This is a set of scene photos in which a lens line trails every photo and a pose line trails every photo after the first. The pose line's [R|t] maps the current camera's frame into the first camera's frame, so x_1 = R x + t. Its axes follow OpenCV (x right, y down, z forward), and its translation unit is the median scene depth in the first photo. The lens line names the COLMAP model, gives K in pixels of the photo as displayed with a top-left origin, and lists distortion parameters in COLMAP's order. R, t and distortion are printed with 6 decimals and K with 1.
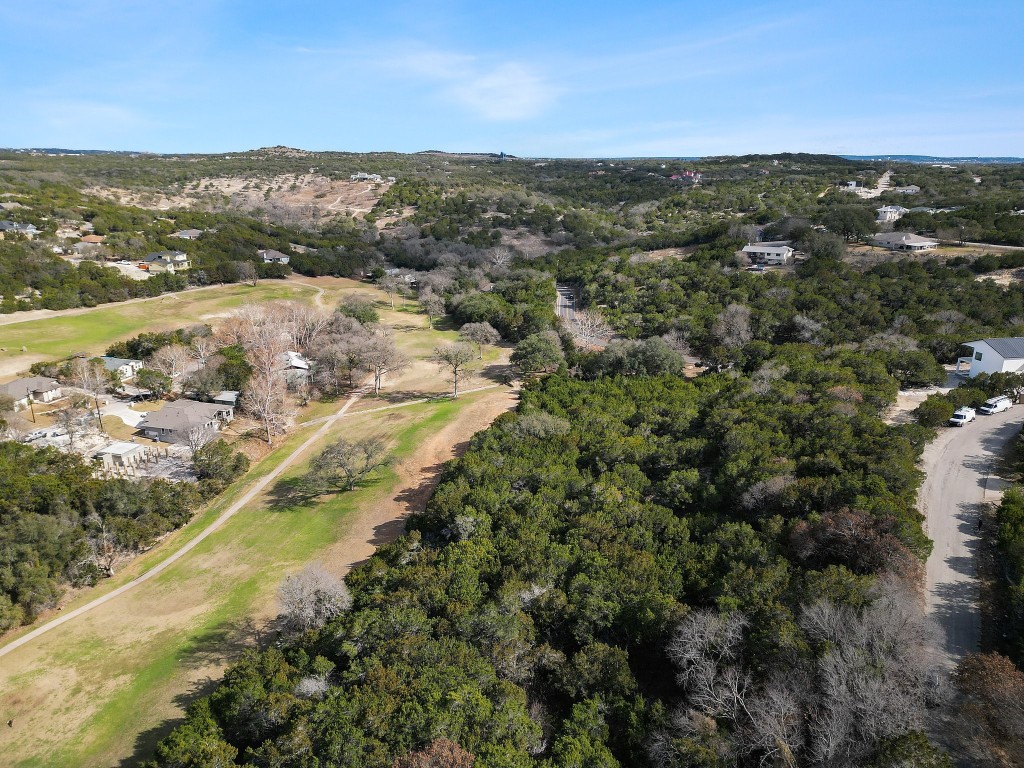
lens RADIAL K [[721.1, 0, 512.0], [0, 721.1, 384.0], [0, 0, 1]] dist [0.097045, -0.090424]
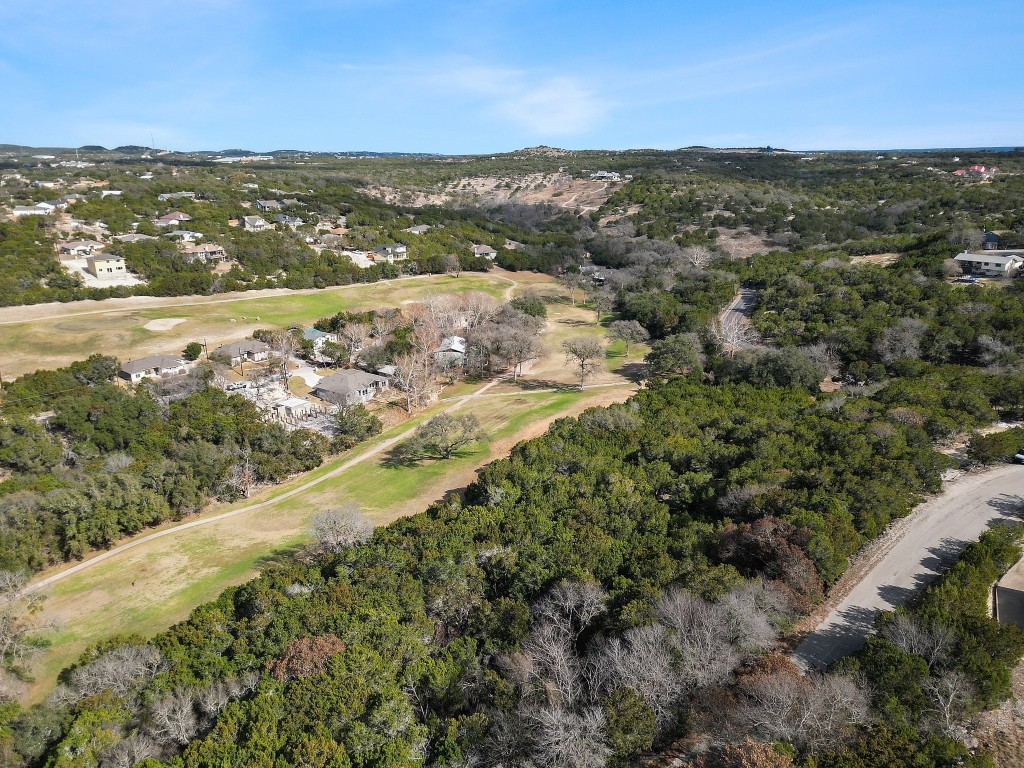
lens RADIAL K [[728.9, 0, 510.7], [0, 728.9, 391.9], [0, 0, 1]] dist [0.106659, -0.120135]
pose [[0.938396, 0.096786, -0.331730, 0.135291], [-0.093243, 0.995287, 0.026623, 0.002104], [0.332743, 0.005949, 0.942999, -0.020817]]
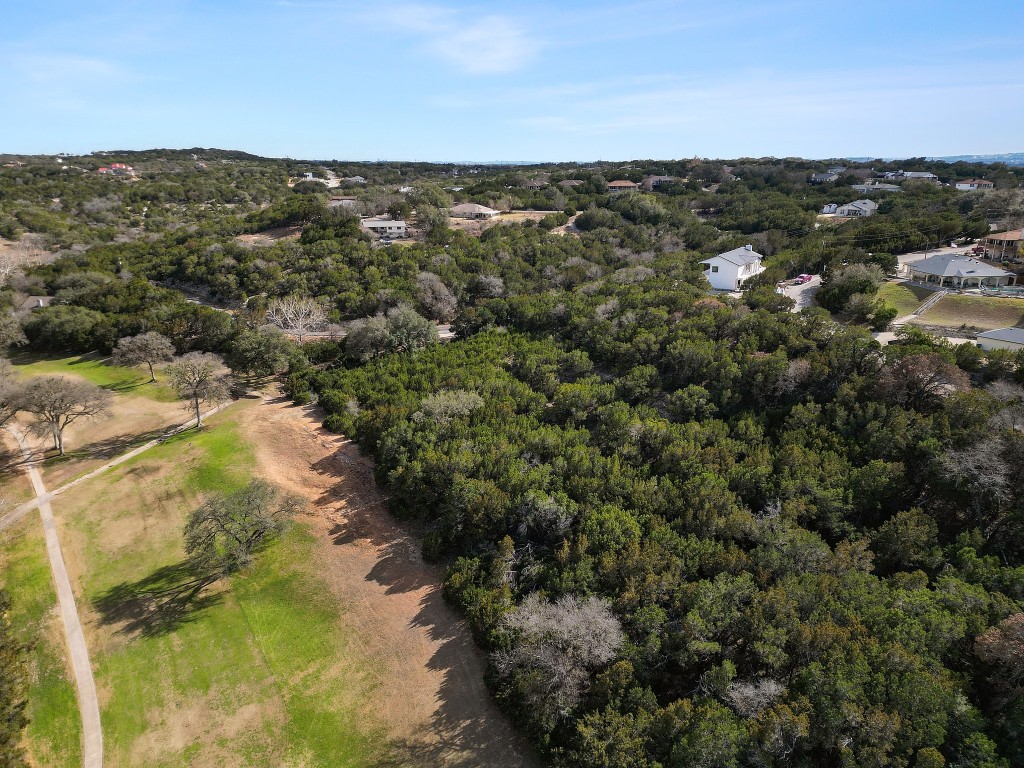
lens RADIAL K [[721.1, 0, 512.0], [0, 721.1, 384.0], [0, 0, 1]] dist [0.097045, -0.090424]
pose [[0.697869, -0.216865, 0.682605, -0.281885], [0.218993, 0.972024, 0.084924, -0.014601], [-0.681925, 0.090219, 0.725837, 0.169905]]
